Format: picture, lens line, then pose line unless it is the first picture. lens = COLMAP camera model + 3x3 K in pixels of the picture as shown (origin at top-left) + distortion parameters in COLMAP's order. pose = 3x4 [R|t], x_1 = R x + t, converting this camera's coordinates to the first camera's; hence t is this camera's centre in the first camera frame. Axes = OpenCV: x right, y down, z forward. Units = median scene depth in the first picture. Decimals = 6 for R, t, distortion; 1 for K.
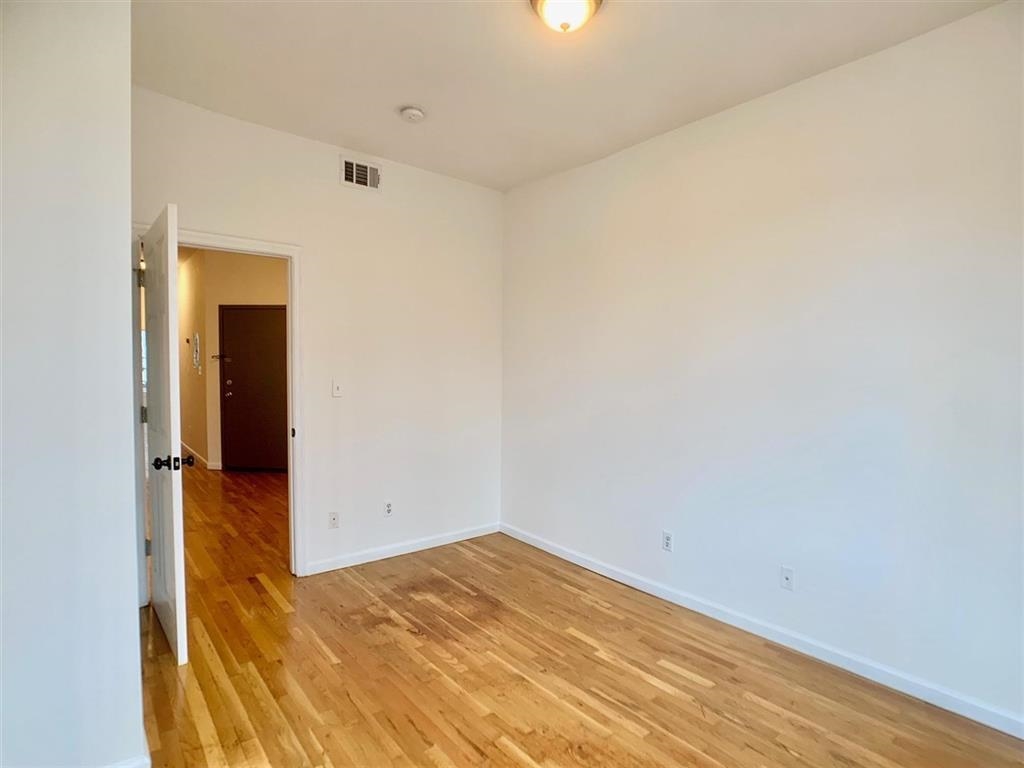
lens RADIAL K [[542.4, 0, 510.9], [0, 542.4, 383.2], [0, 0, 1]] dist [-0.035832, 0.004272]
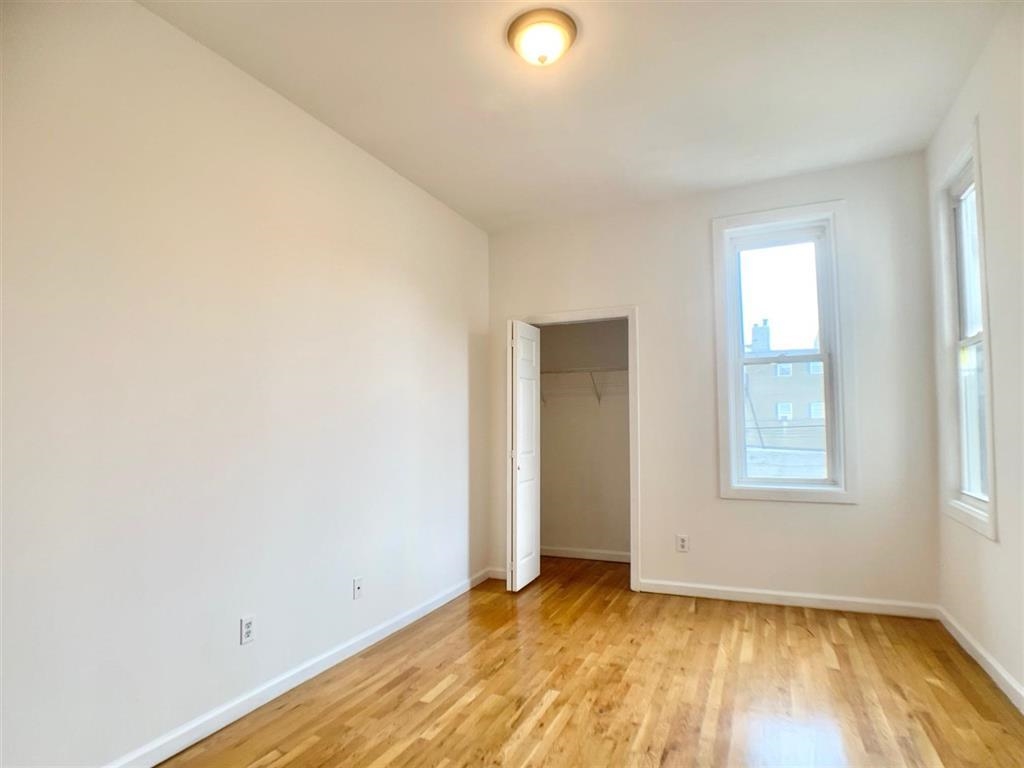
lens RADIAL K [[542.4, 0, 511.5], [0, 542.4, 386.4], [0, 0, 1]] dist [-0.035832, 0.004272]
pose [[-0.439540, 0.051822, 0.896727, -0.650756], [0.017006, 0.998635, -0.049376, 0.016789], [-0.898062, -0.006453, -0.439822, 1.262817]]
